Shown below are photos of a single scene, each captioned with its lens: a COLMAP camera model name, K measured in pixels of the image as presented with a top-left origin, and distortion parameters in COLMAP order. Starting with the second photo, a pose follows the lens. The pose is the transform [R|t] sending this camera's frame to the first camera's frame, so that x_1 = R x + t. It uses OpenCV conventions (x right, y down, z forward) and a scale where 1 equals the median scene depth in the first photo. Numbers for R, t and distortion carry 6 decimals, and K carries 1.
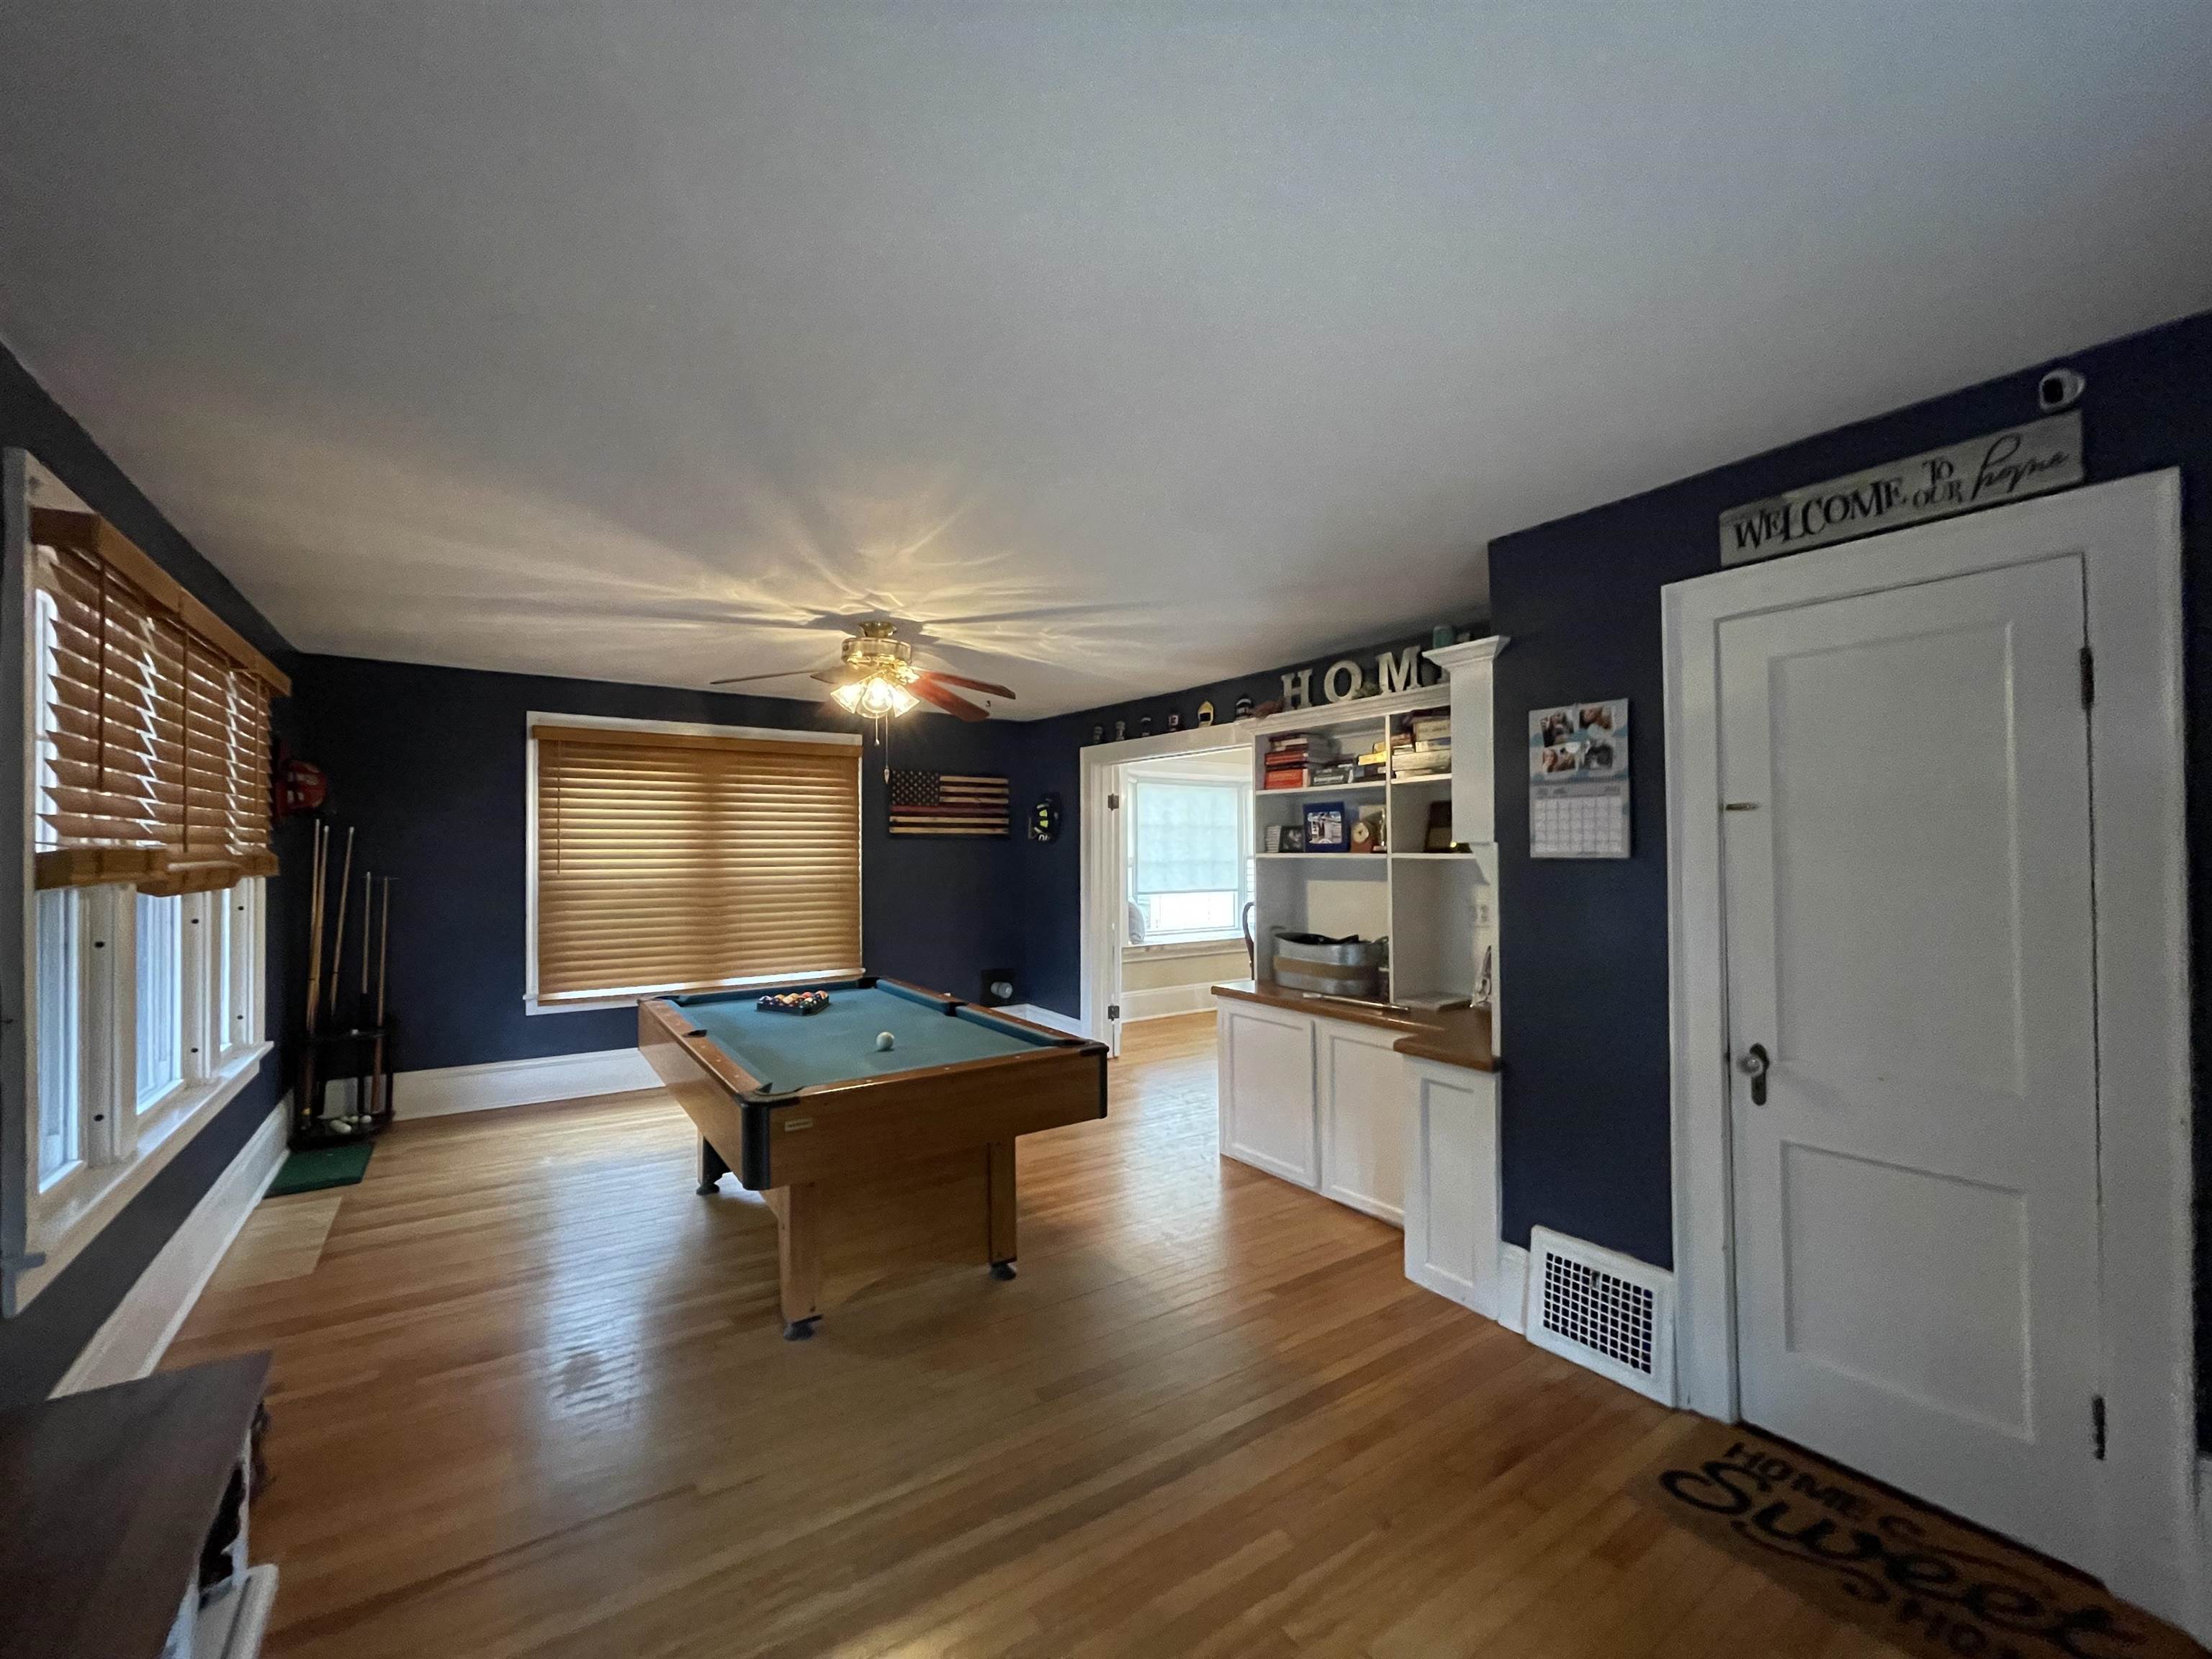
lens RADIAL K [[897.2, 0, 1101.1], [0, 897.2, 835.3], [0, 0, 1]] dist [-0.010487, 0.000254]
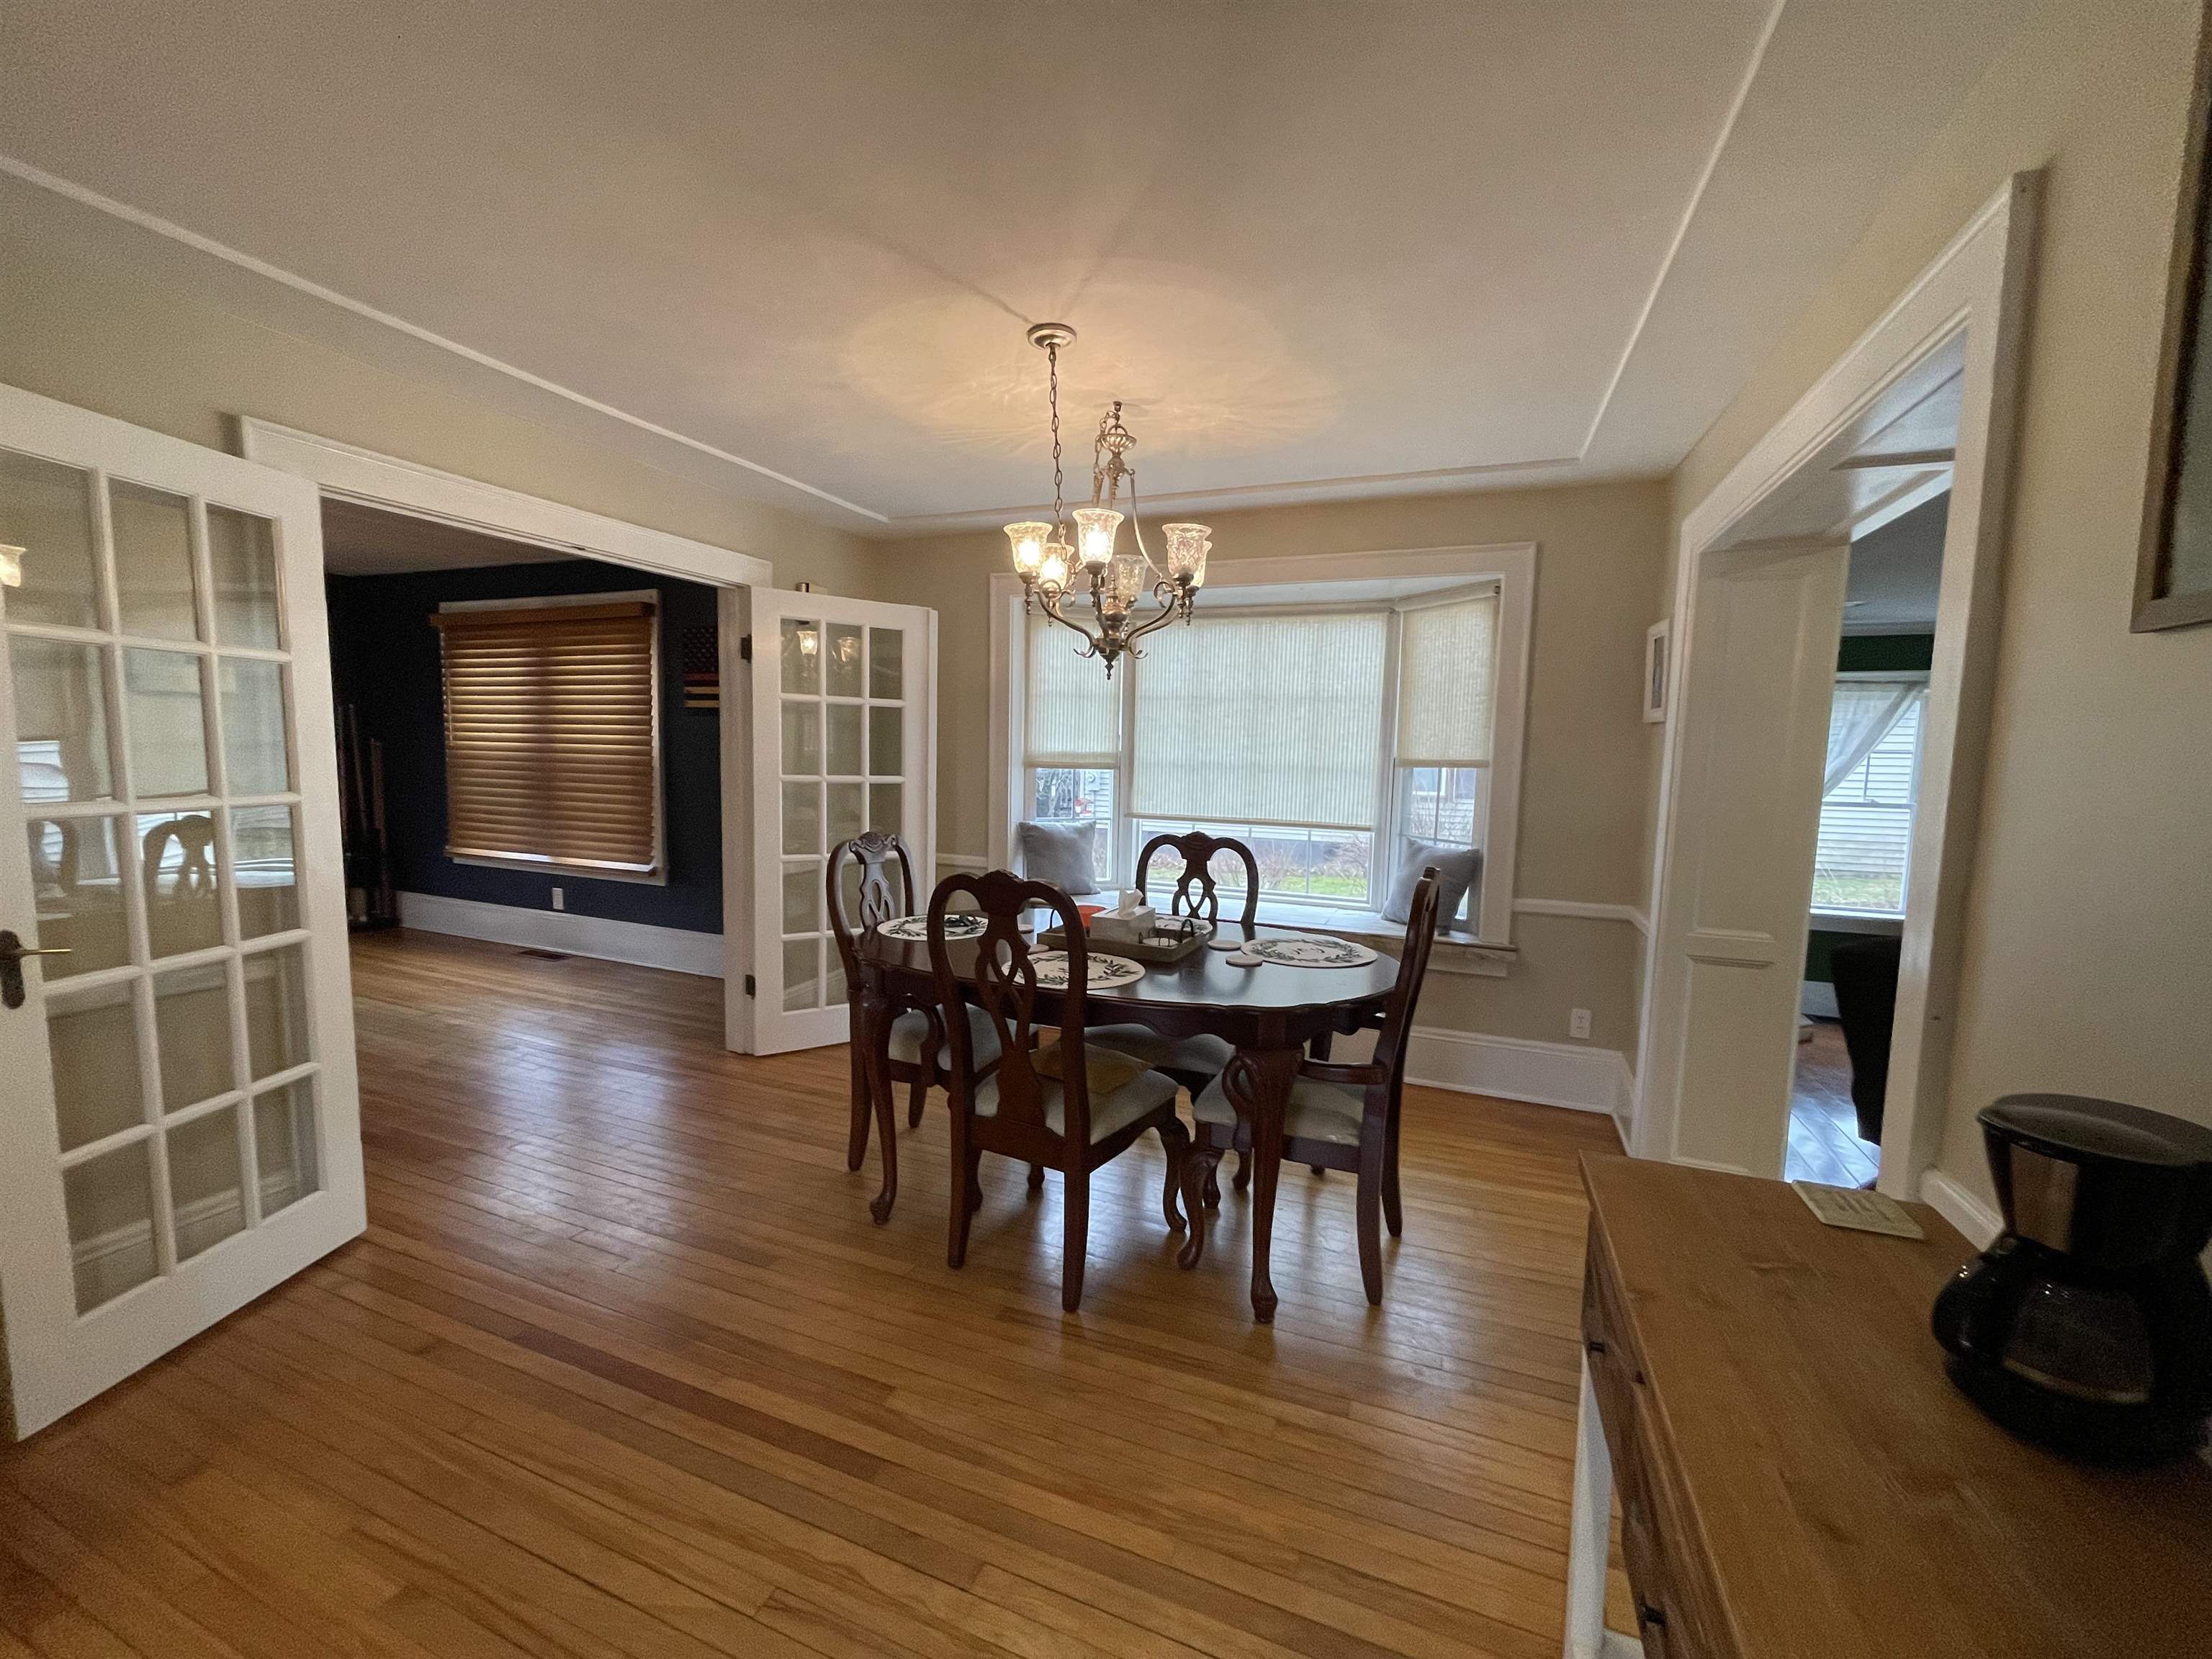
lens RADIAL K [[897.2, 0, 1101.4], [0, 897.2, 830.4], [0, 0, 1]] dist [-0.010487, 0.000254]
pose [[0.559537, 0.096196, -0.823204, 0.723062], [-0.012664, 0.994118, 0.107560, 0.017911], [0.828709, -0.049758, 0.557464, 0.937801]]
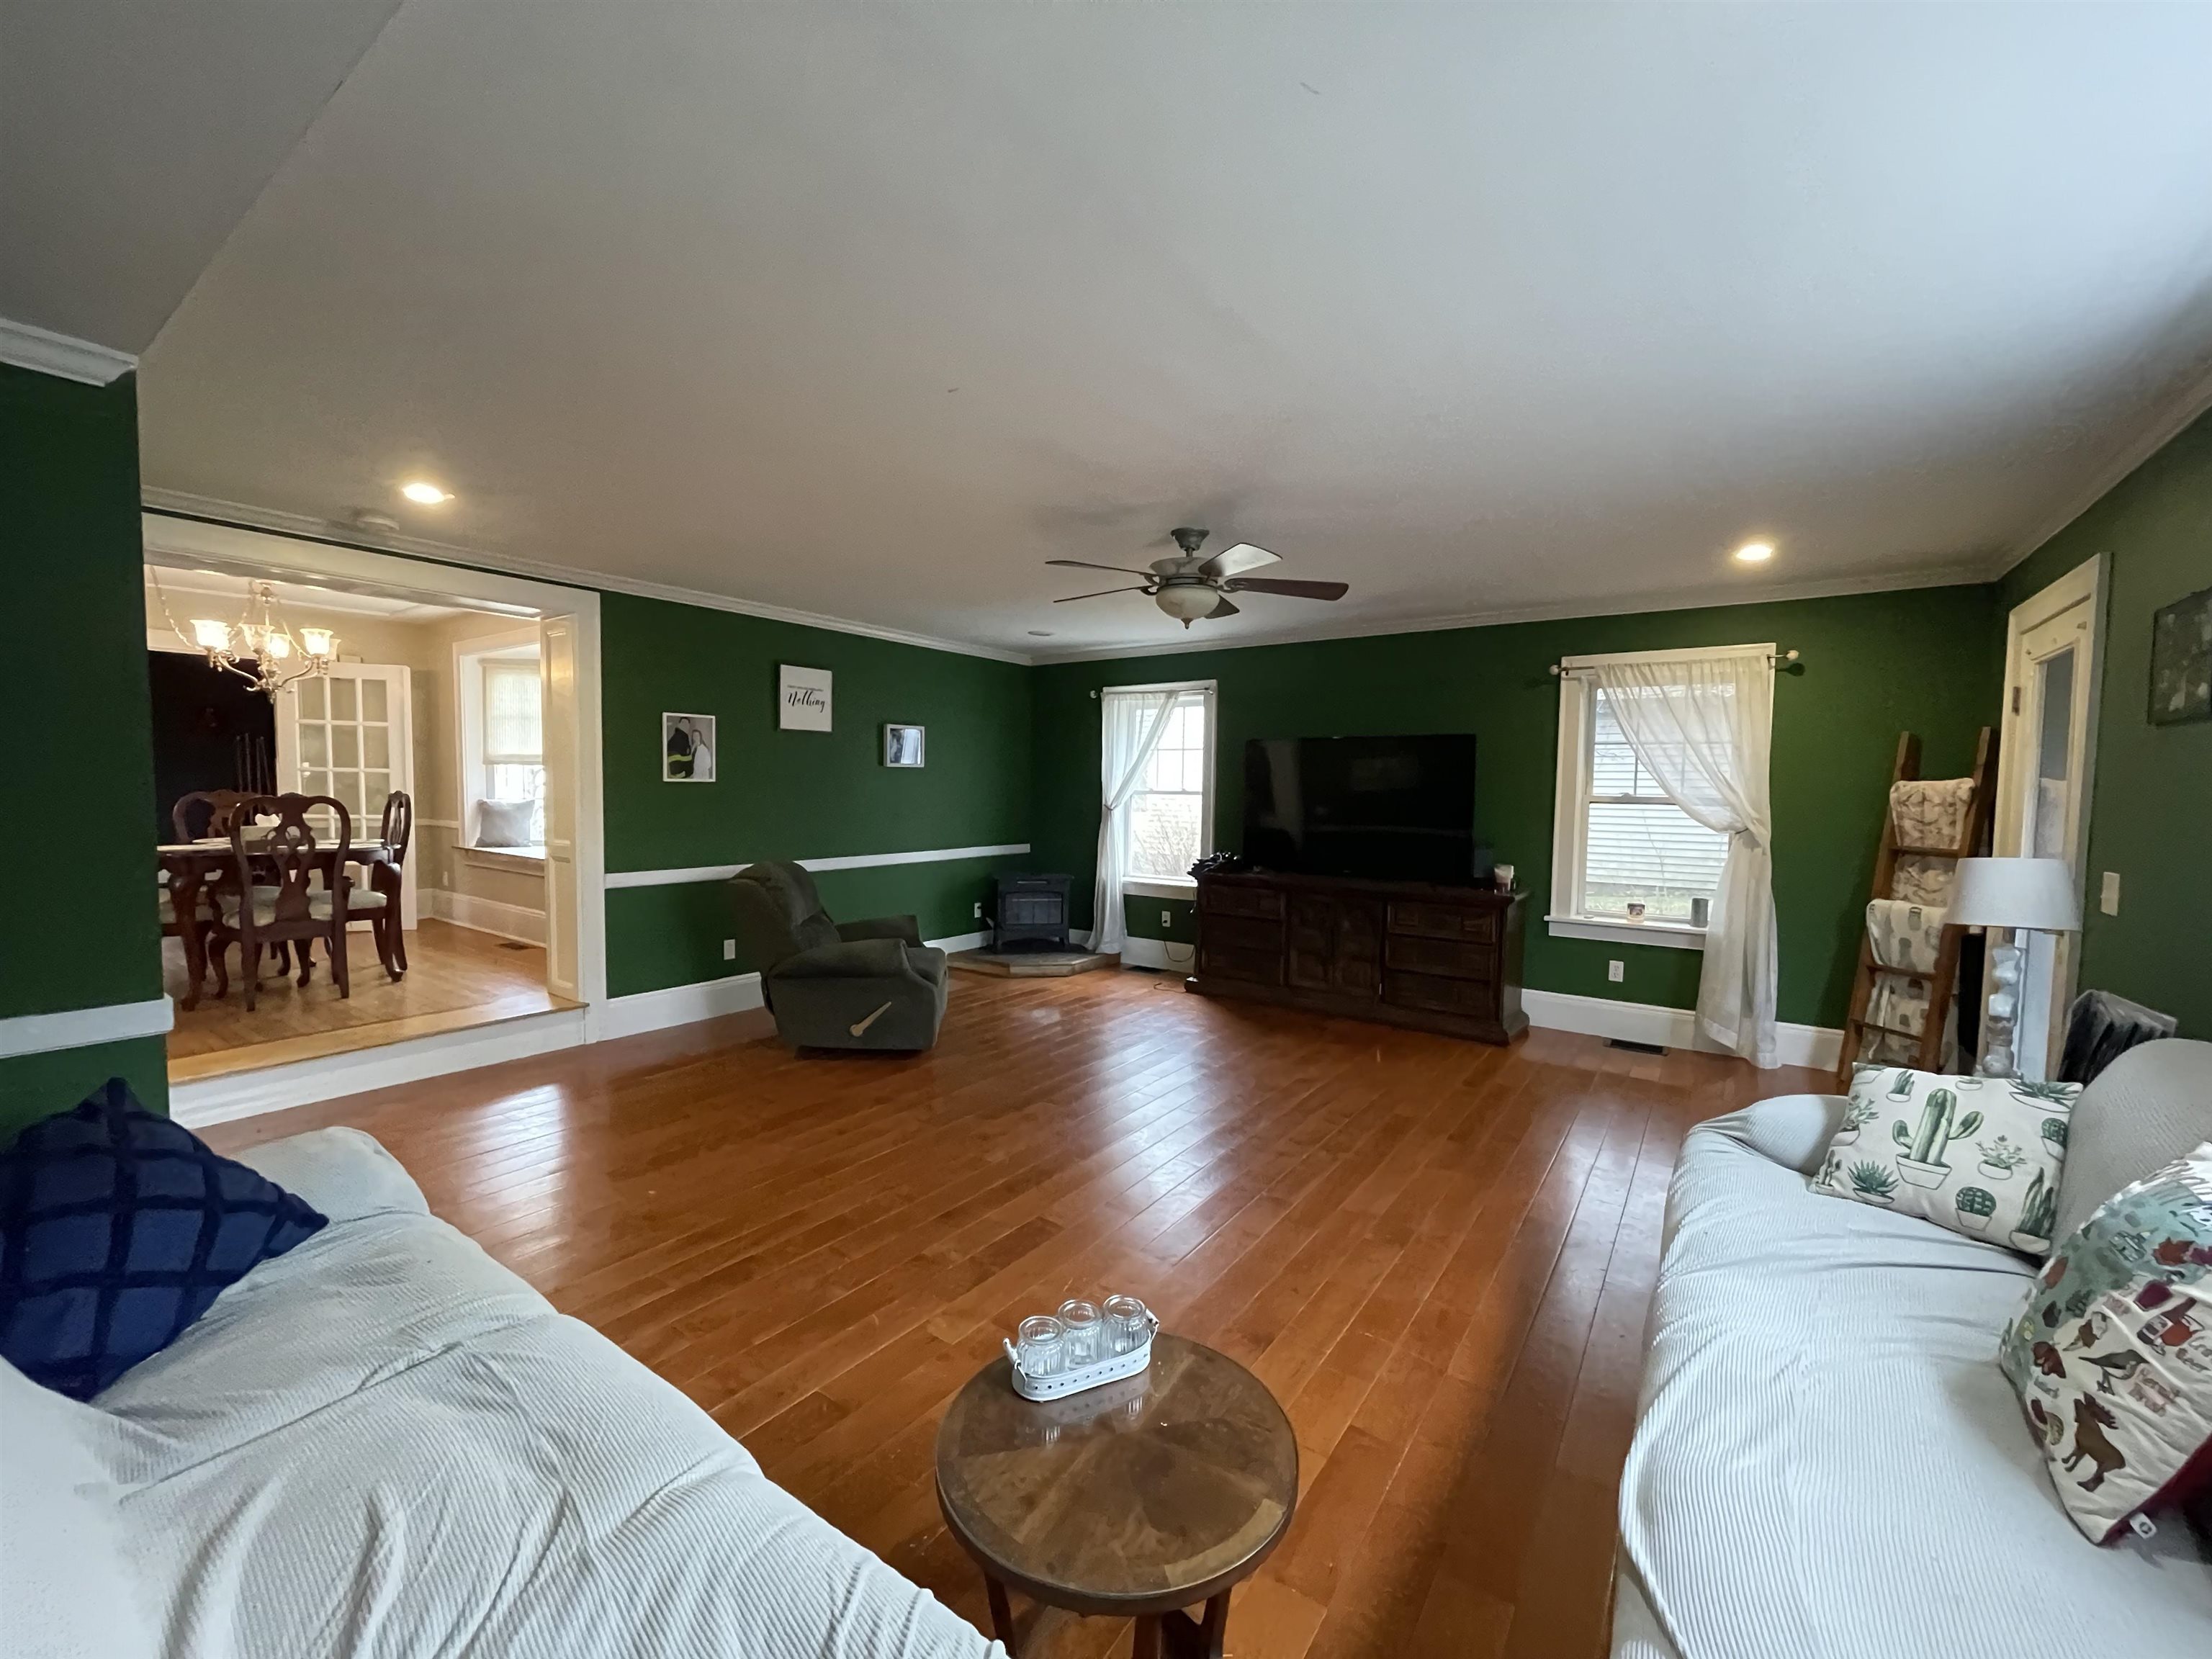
lens RADIAL K [[897.2, 0, 1108.3], [0, 897.2, 831.9], [0, 0, 1]] dist [-0.010487, 0.000254]
pose [[0.361094, 0.059913, -0.930603, 1.455415], [-0.002123, 0.997984, 0.063427, 0.060664], [0.932527, -0.020927, 0.360494, 1.668992]]
